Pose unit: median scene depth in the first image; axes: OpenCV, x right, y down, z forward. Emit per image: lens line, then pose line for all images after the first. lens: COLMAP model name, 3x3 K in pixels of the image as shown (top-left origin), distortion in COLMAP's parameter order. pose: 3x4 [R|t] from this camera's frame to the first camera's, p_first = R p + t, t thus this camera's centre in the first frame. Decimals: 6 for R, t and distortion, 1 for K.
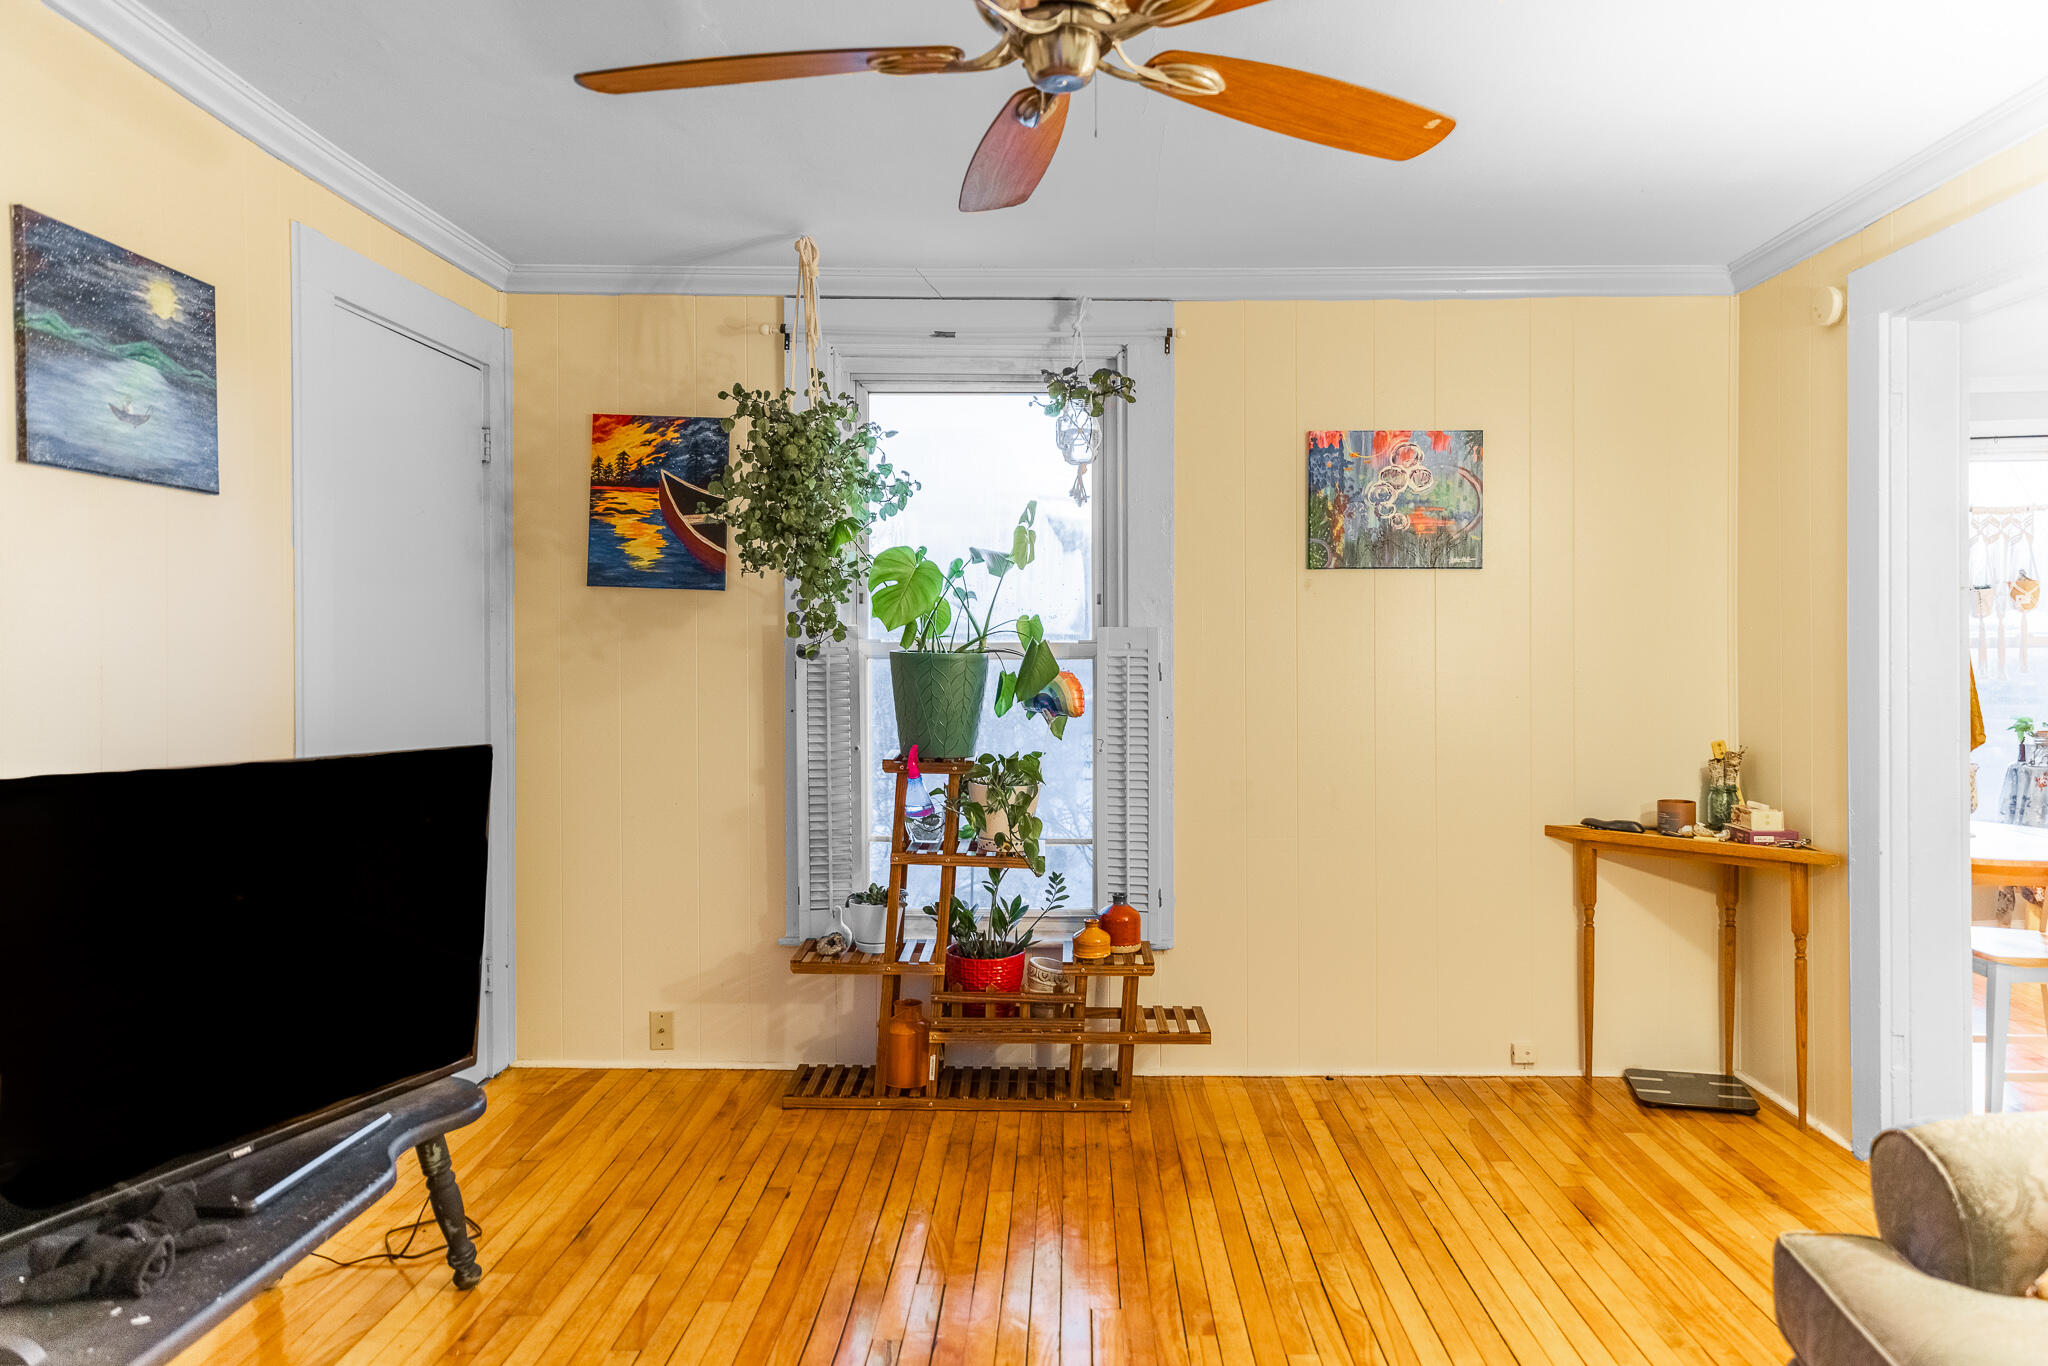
lens RADIAL K [[1409.0, 0, 1056.9], [0, 1409.0, 649.6], [0, 0, 1]] dist [0.004005, 0.000701]
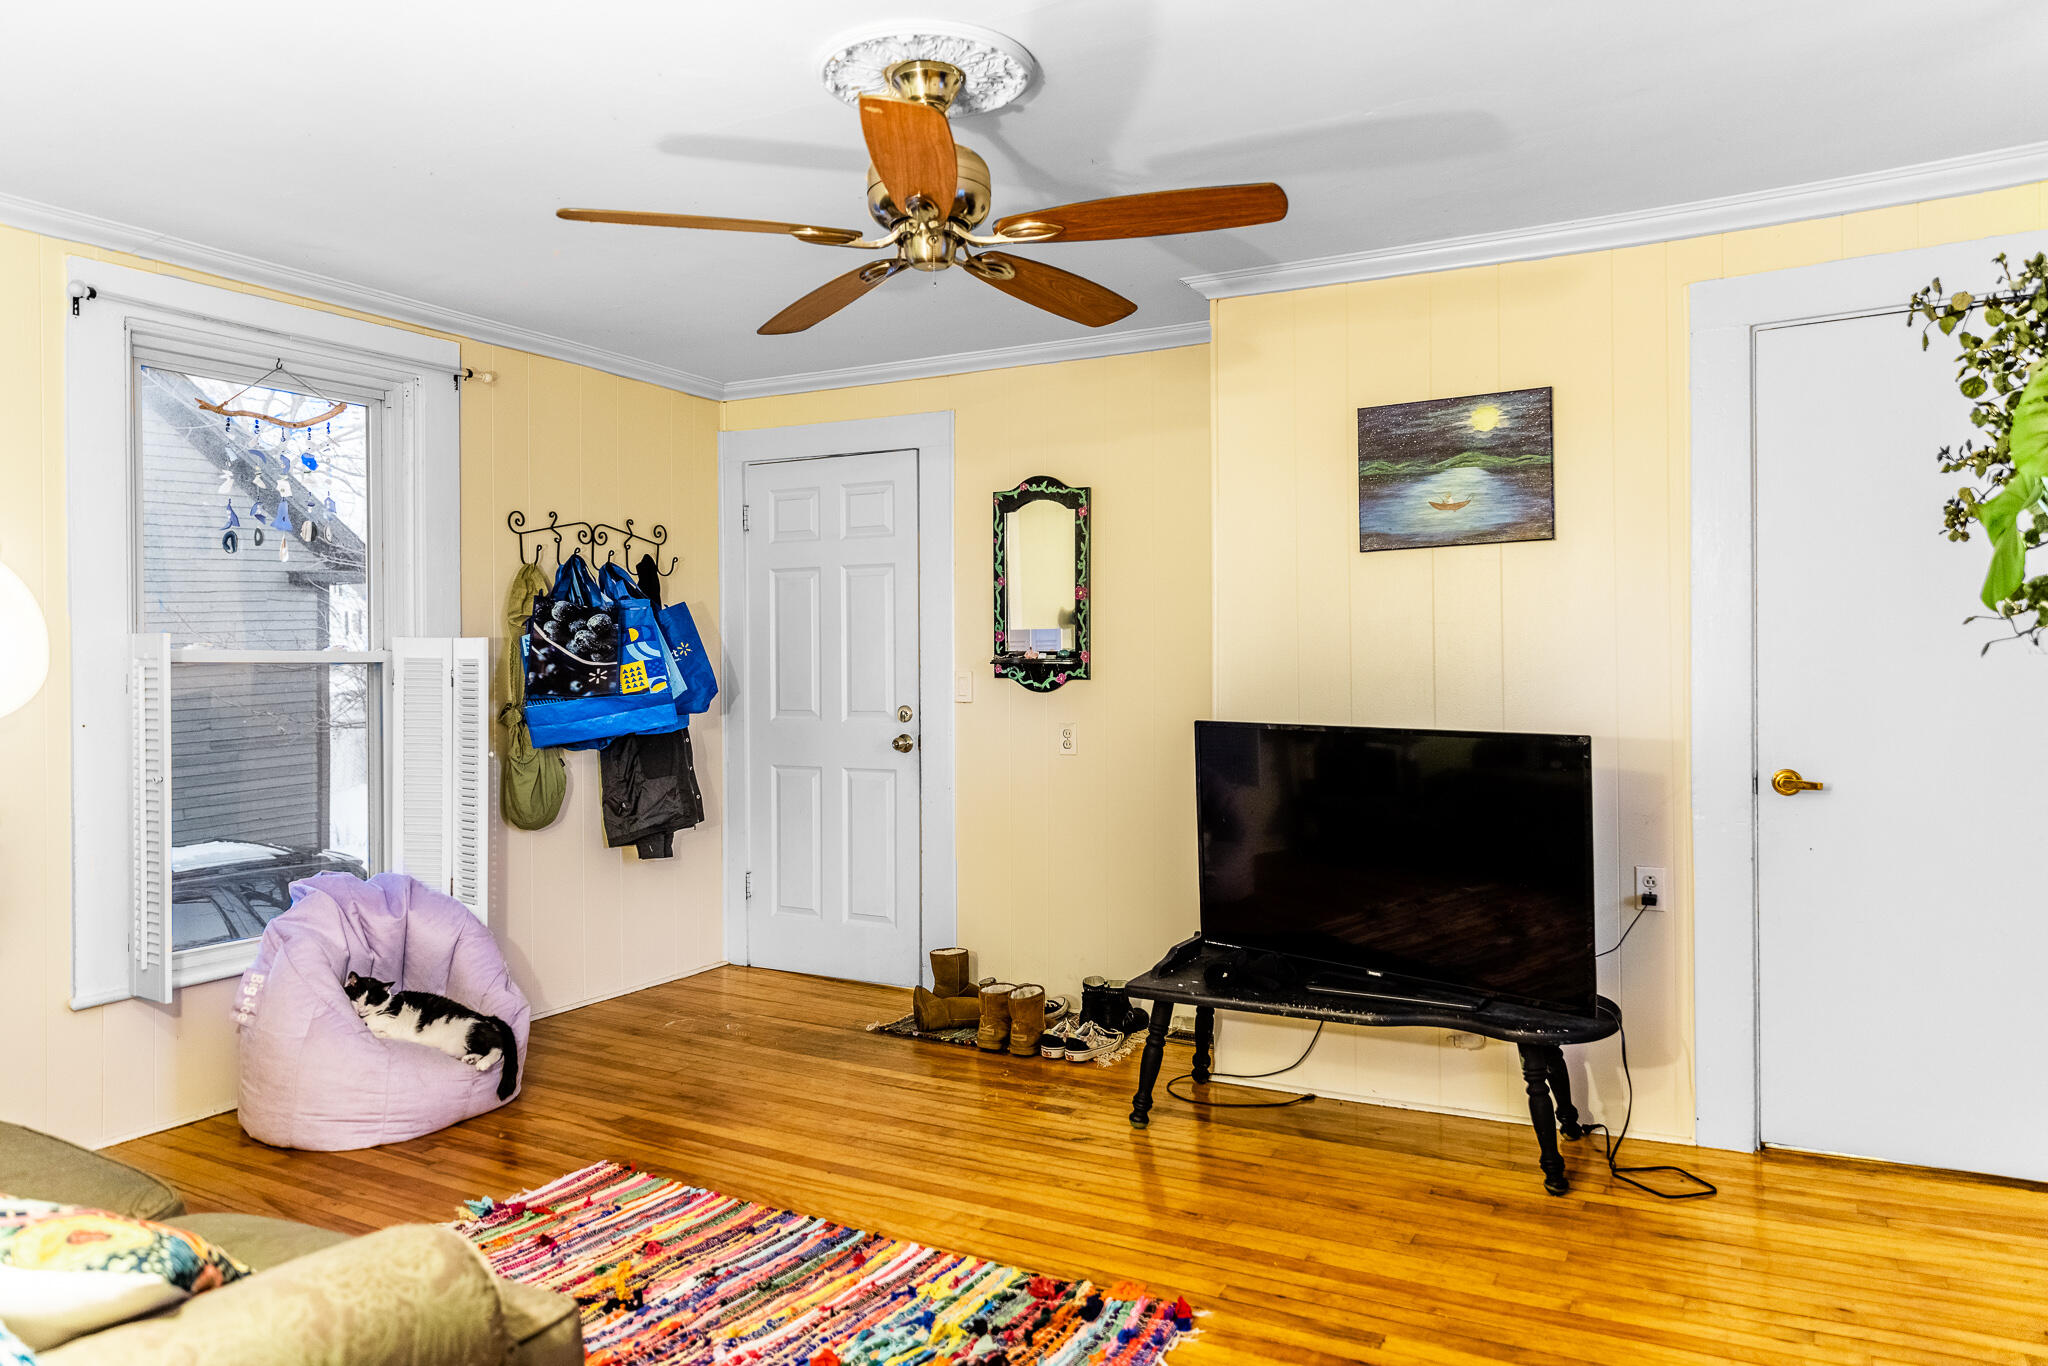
lens RADIAL K [[1409.0, 0, 1026.1], [0, 1409.0, 676.2], [0, 0, 1]] dist [0.004005, 0.000701]
pose [[-0.495017, 0.011755, -0.868804, 0.906093], [0.015435, 0.999870, 0.004734, 0.008027], [0.868746, -0.011066, -0.495134, 1.332575]]
